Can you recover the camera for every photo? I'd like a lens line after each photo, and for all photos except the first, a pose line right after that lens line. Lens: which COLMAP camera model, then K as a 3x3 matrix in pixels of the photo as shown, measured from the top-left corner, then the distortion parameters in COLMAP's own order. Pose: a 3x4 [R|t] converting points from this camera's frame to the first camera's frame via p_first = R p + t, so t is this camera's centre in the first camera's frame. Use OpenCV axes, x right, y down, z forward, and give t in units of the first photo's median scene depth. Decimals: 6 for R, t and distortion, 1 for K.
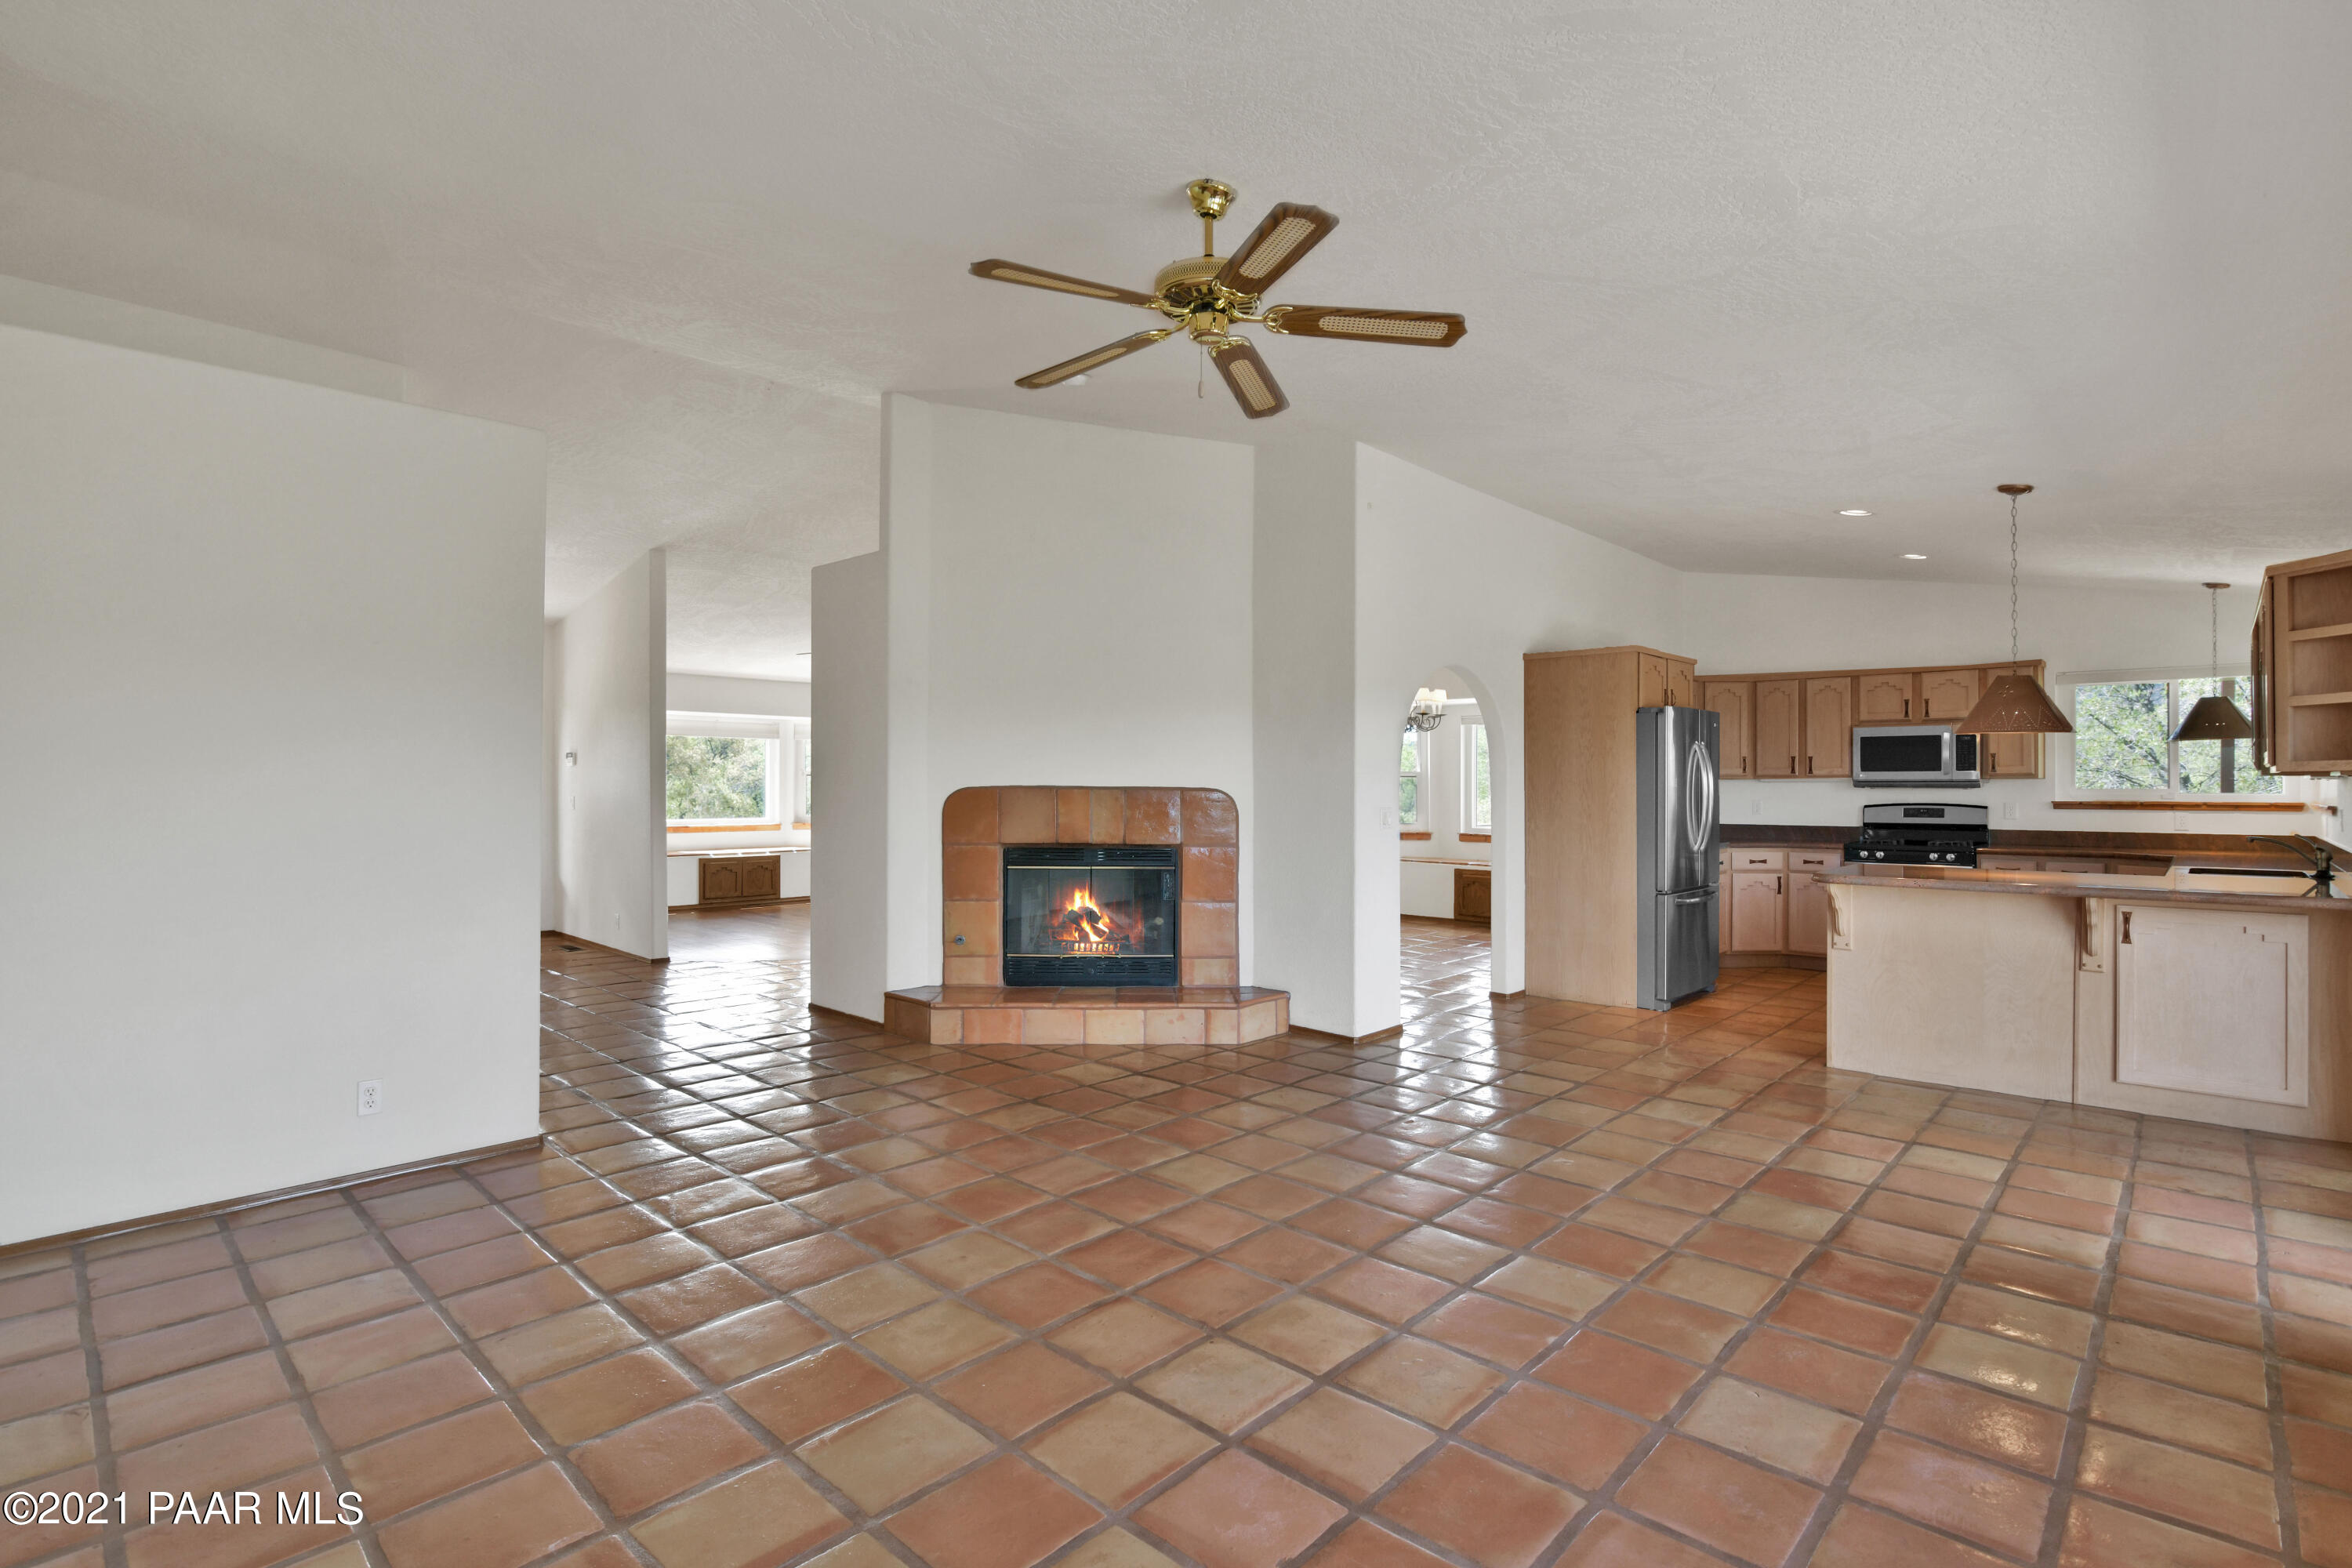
lens RADIAL K [[1112.5, 0, 1199.1], [0, 1112.5, 788.5], [0, 0, 1]] dist [-0.012594, -0.001286]
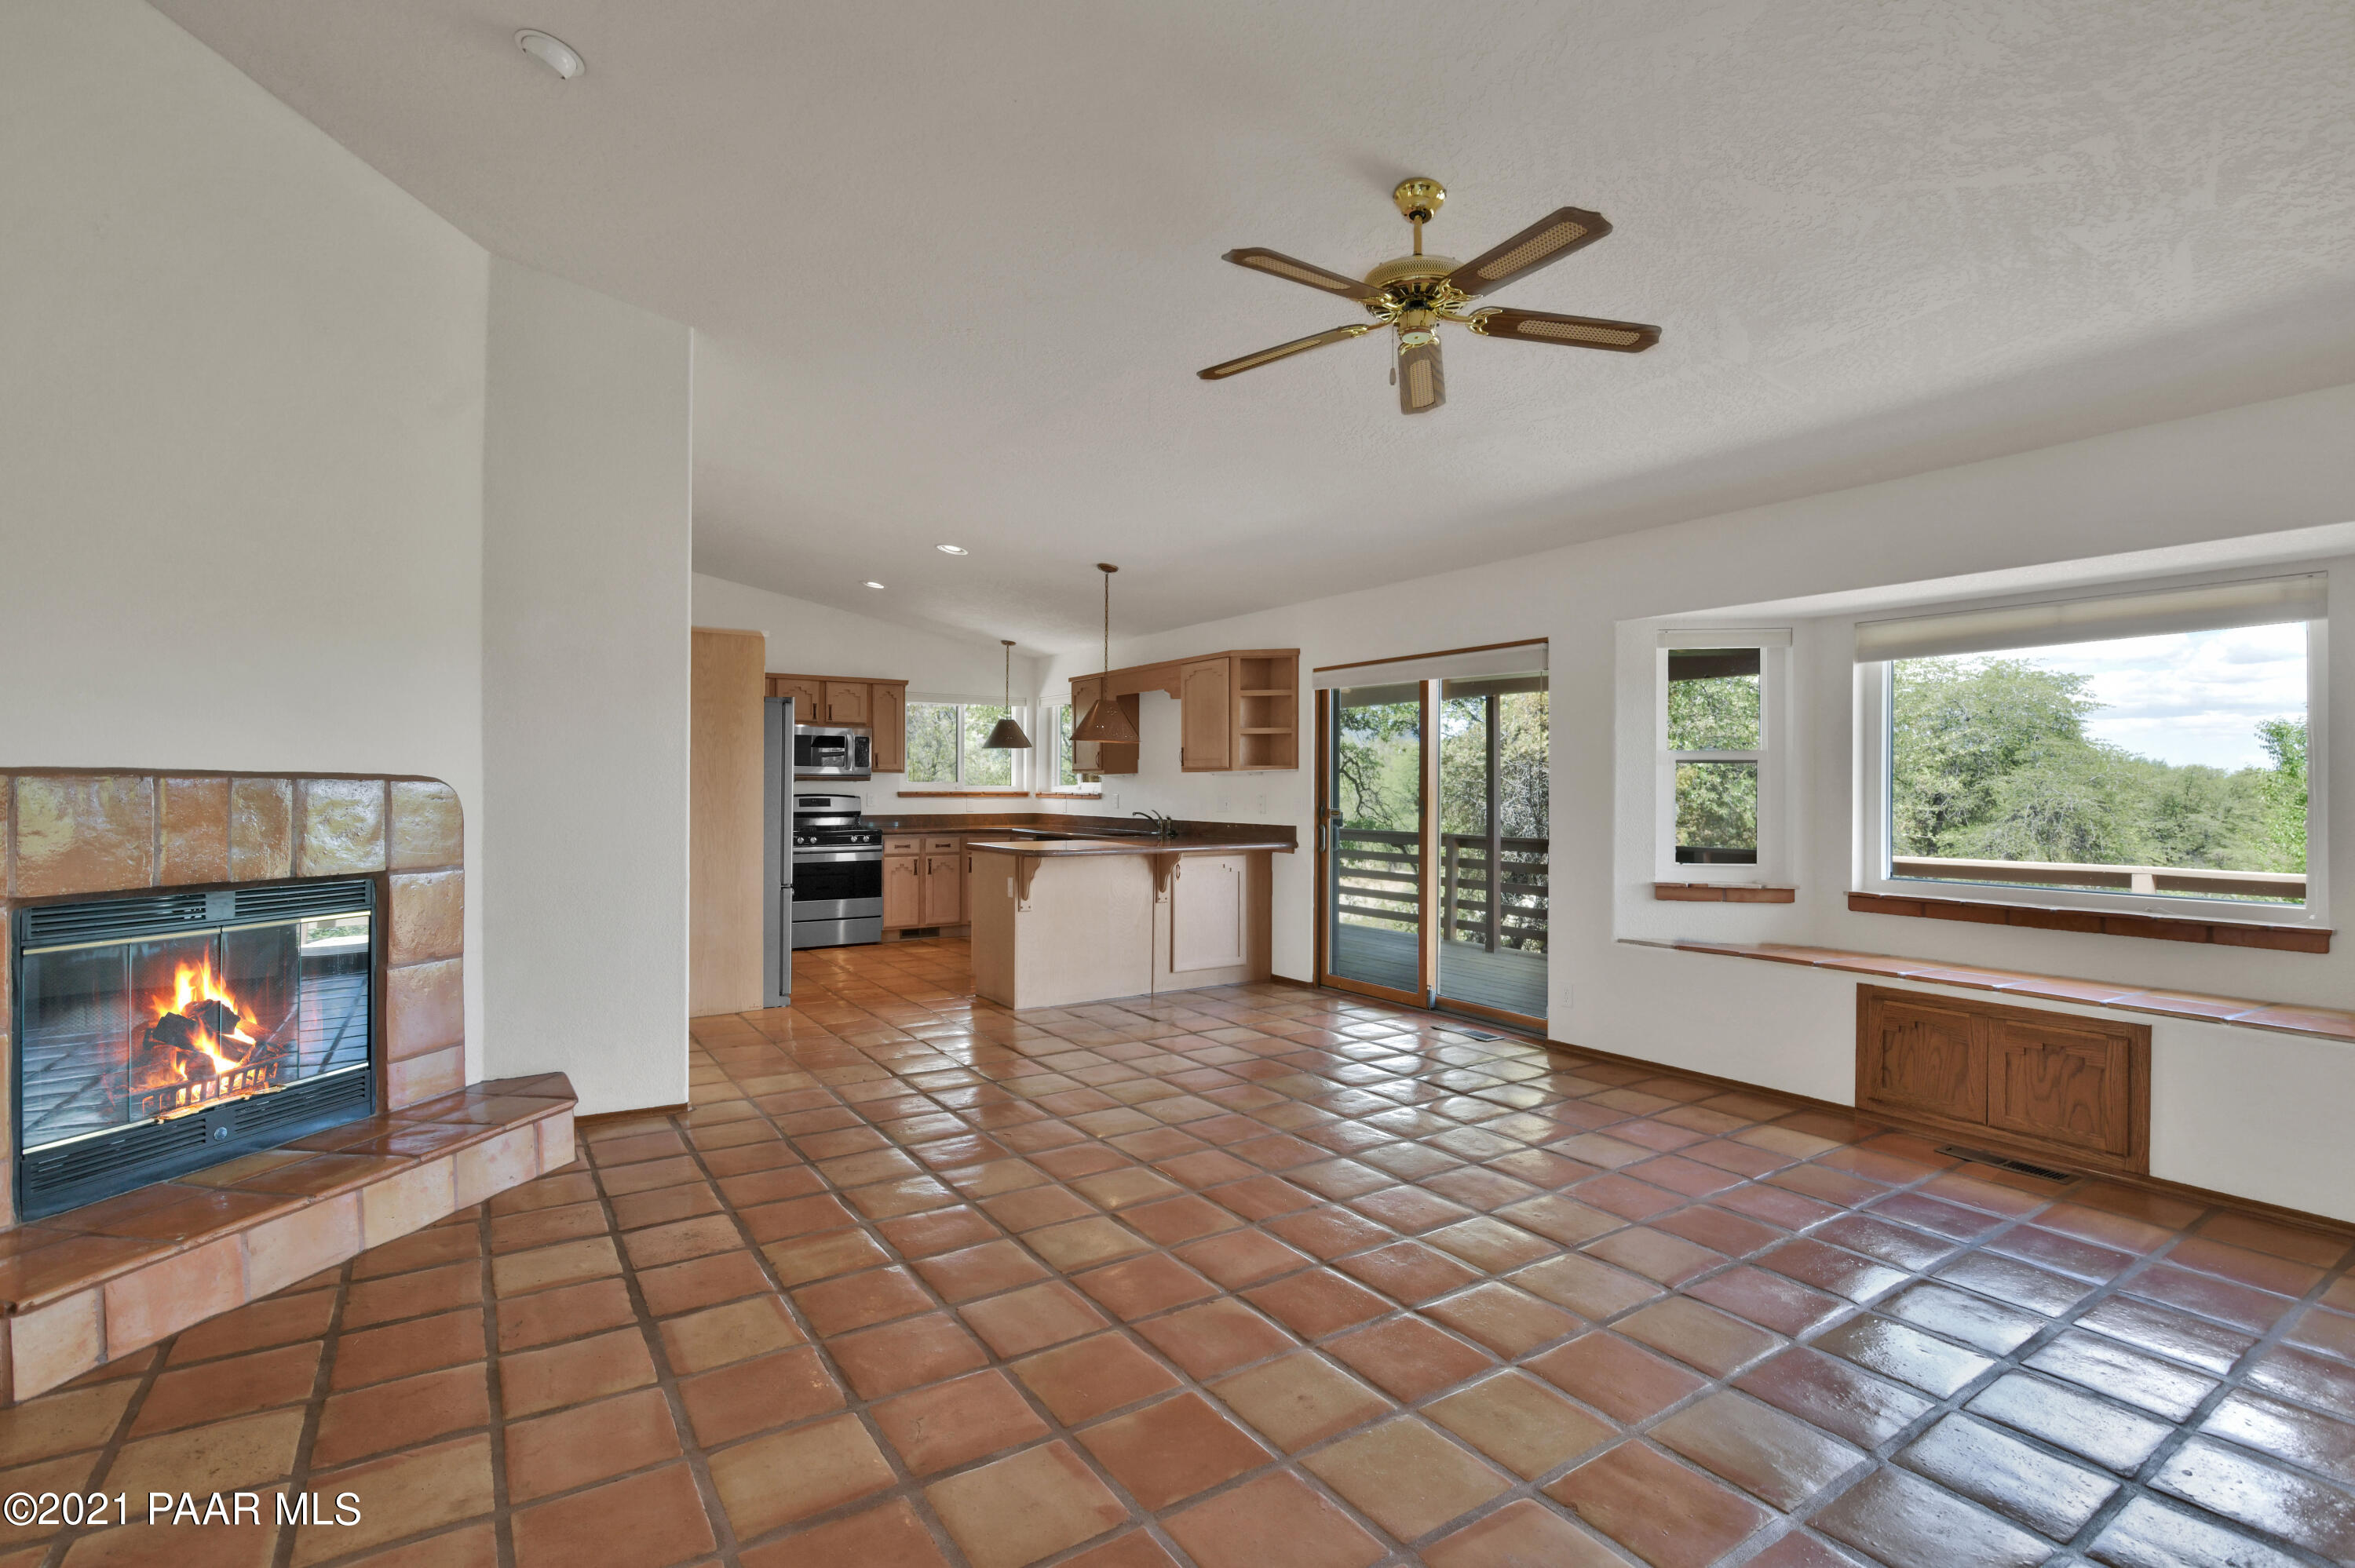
lens RADIAL K [[1113.7, 0, 1178.7], [0, 1113.7, 769.9], [0, 0, 1]] dist [-0.012594, -0.001286]
pose [[0.237690, 0.014880, 0.971227, -0.403509], [-0.002851, 0.999889, -0.014622, 0.004209], [-0.971337, 0.000707, 0.237706, 0.377499]]
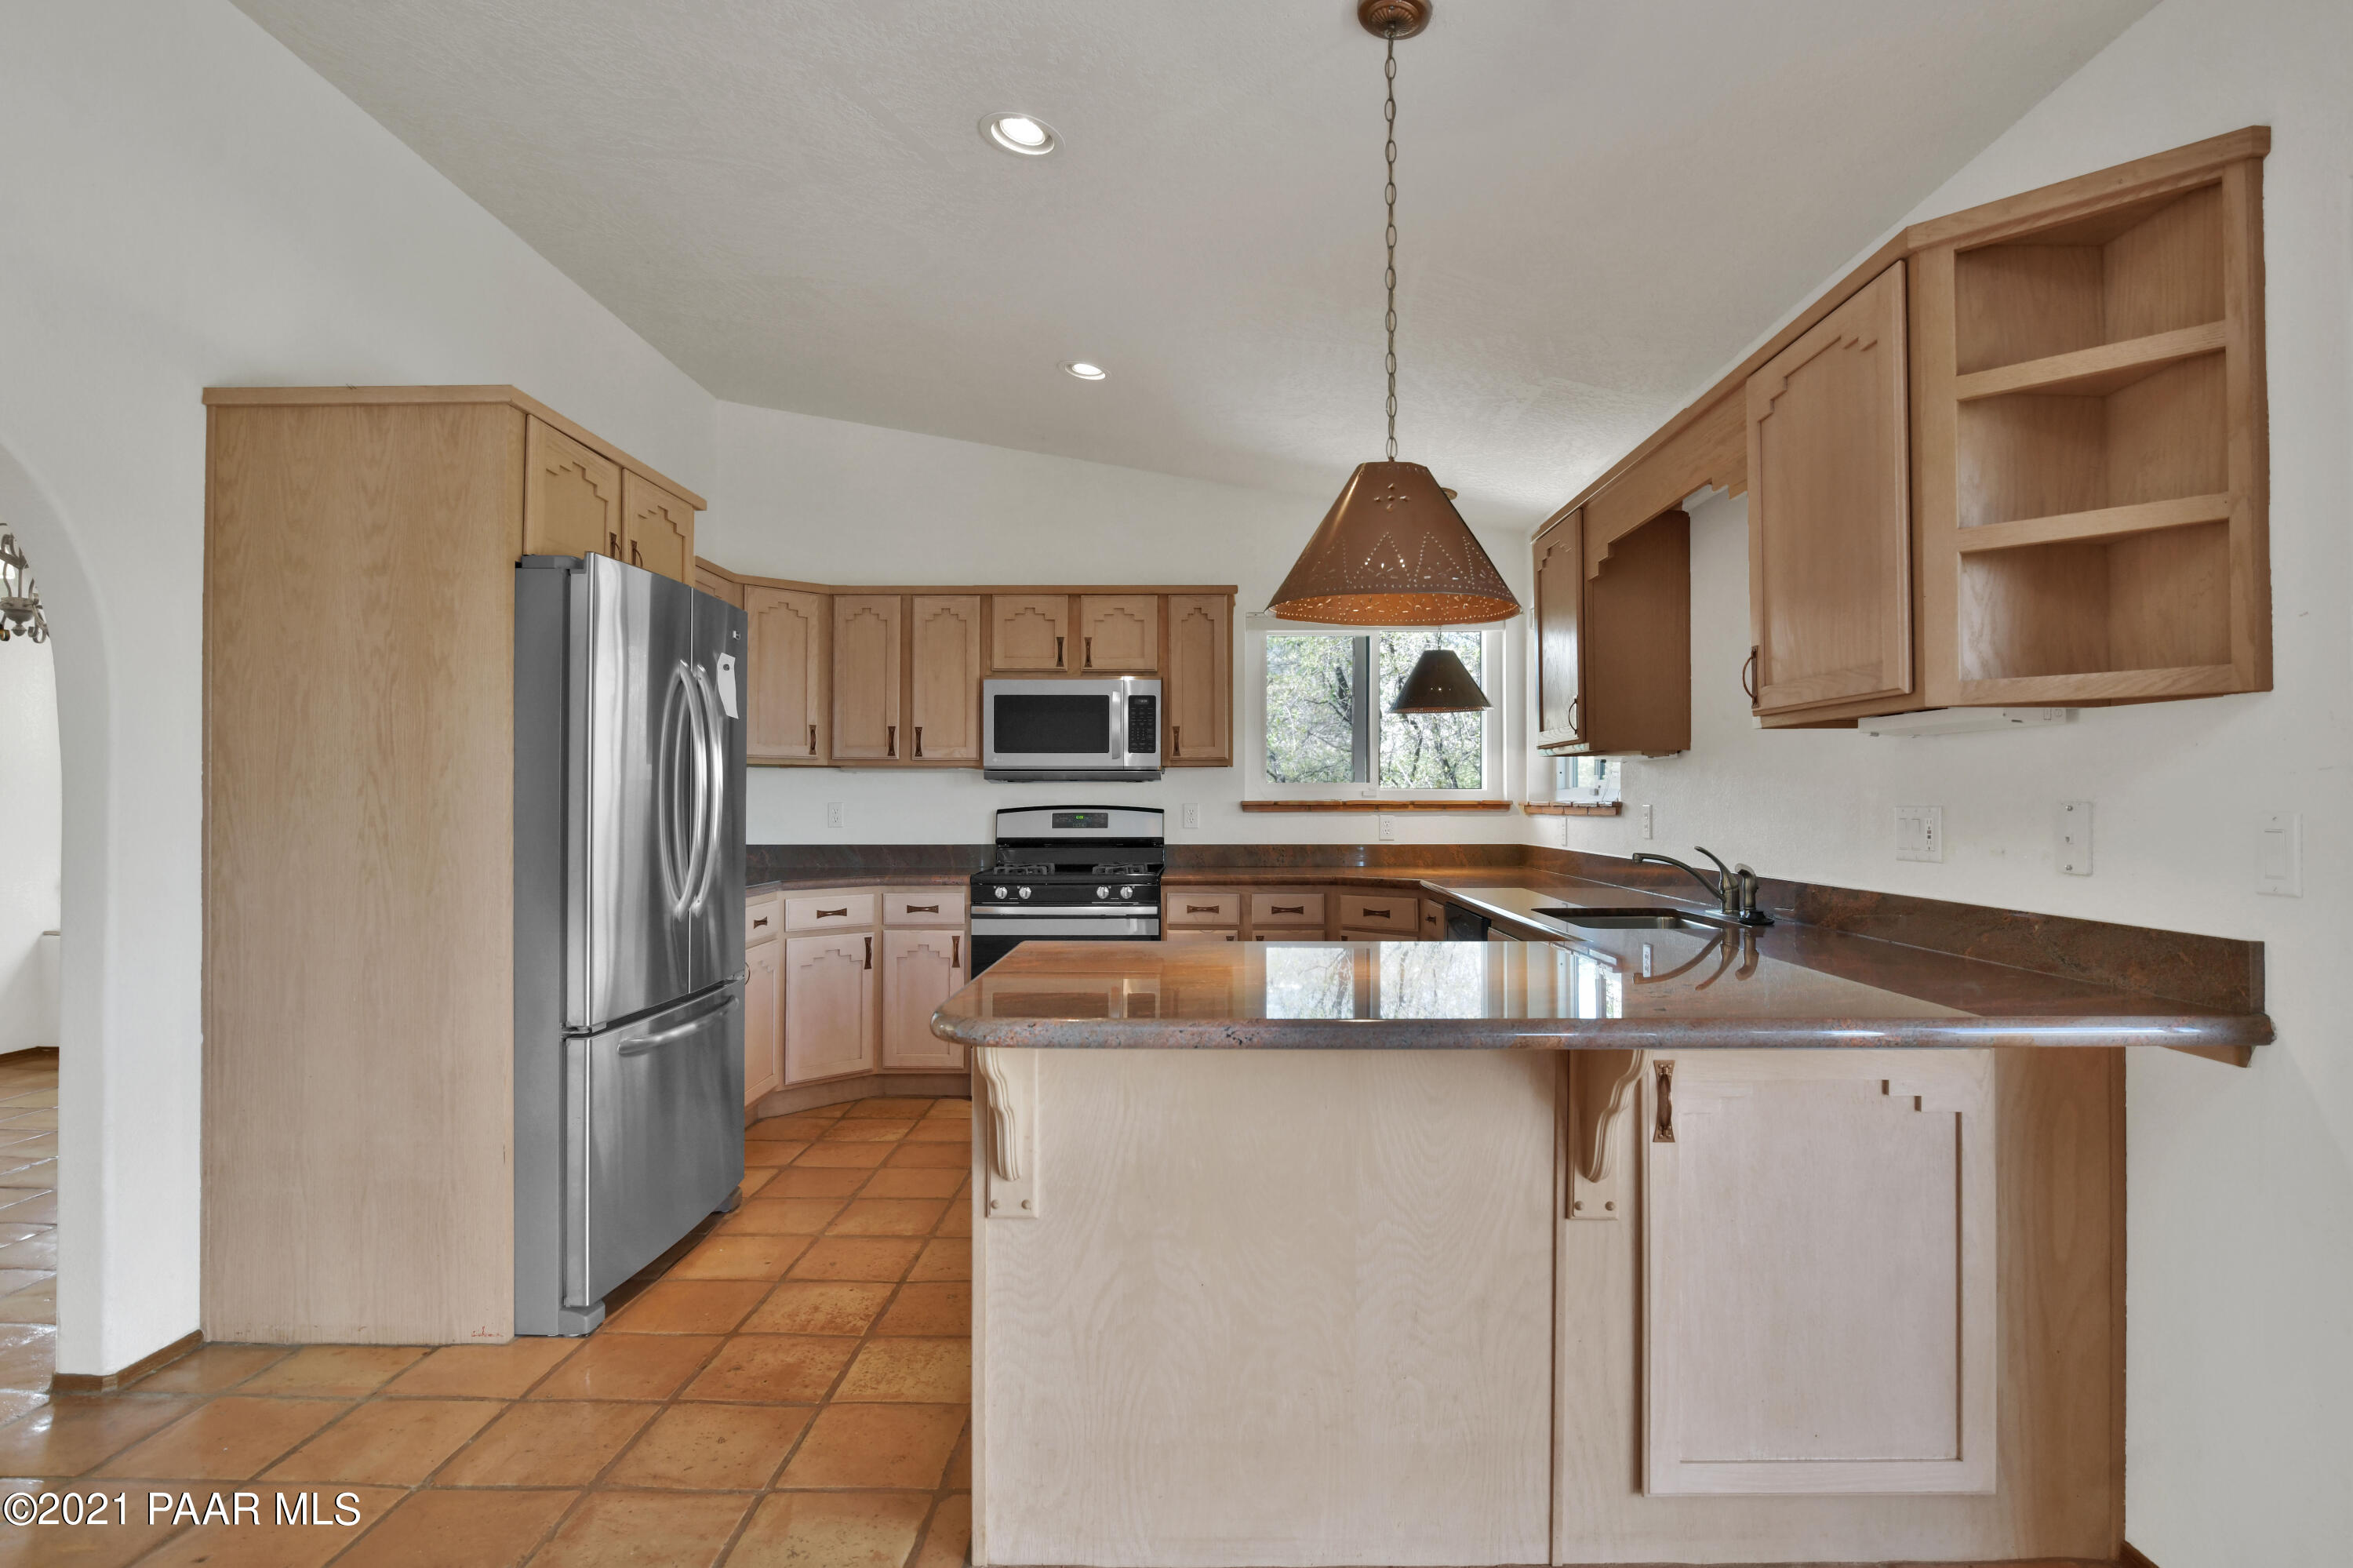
lens RADIAL K [[1177.9, 0, 1206.4], [0, 1177.9, 786.9], [0, 0, 1]] dist [-0.016653, -0.000392]
pose [[0.733167, 0.008989, 0.679989, 0.263663], [0.000112, 0.999911, -0.013339, 0.012392], [-0.680049, 0.009856, 0.733101, 0.482825]]
